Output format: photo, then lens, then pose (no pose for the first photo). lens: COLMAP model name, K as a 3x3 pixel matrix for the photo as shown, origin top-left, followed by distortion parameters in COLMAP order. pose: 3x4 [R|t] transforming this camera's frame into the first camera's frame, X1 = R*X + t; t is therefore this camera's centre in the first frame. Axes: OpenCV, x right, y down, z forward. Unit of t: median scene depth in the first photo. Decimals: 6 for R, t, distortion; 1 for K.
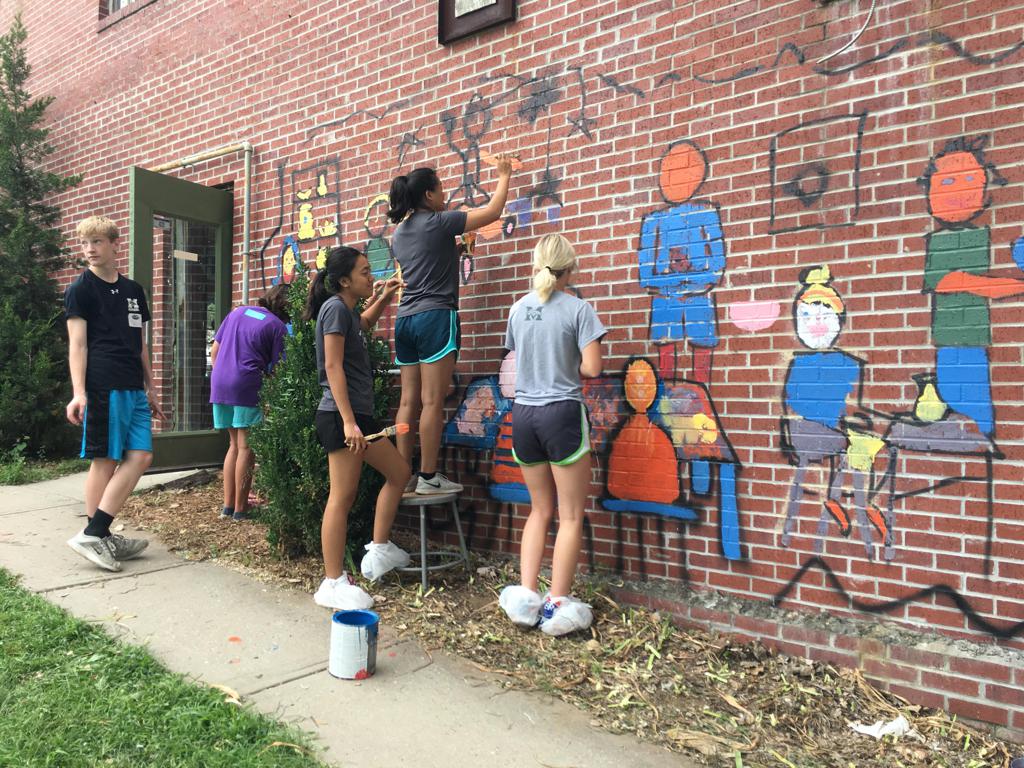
lens RADIAL K [[863.5, 0, 512.1], [0, 863.5, 383.4], [0, 0, 1]] dist [0.063224, -0.071599]
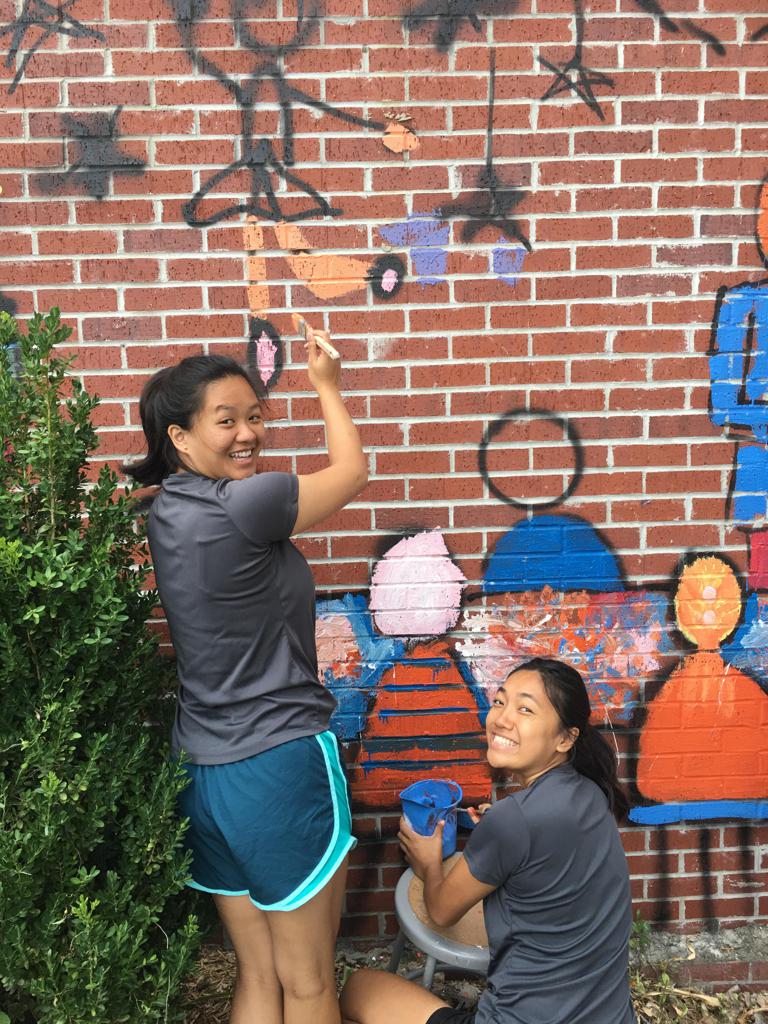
lens RADIAL K [[863.5, 0, 382.0], [0, 863.5, 514.2], [0, 0, 1]] dist [0.063224, -0.071599]
pose [[0.737849, -0.104582, 0.666814, -0.362526], [0.020955, 0.990996, 0.132238, -0.128313], [-0.674640, -0.083599, 0.733397, 0.716073]]
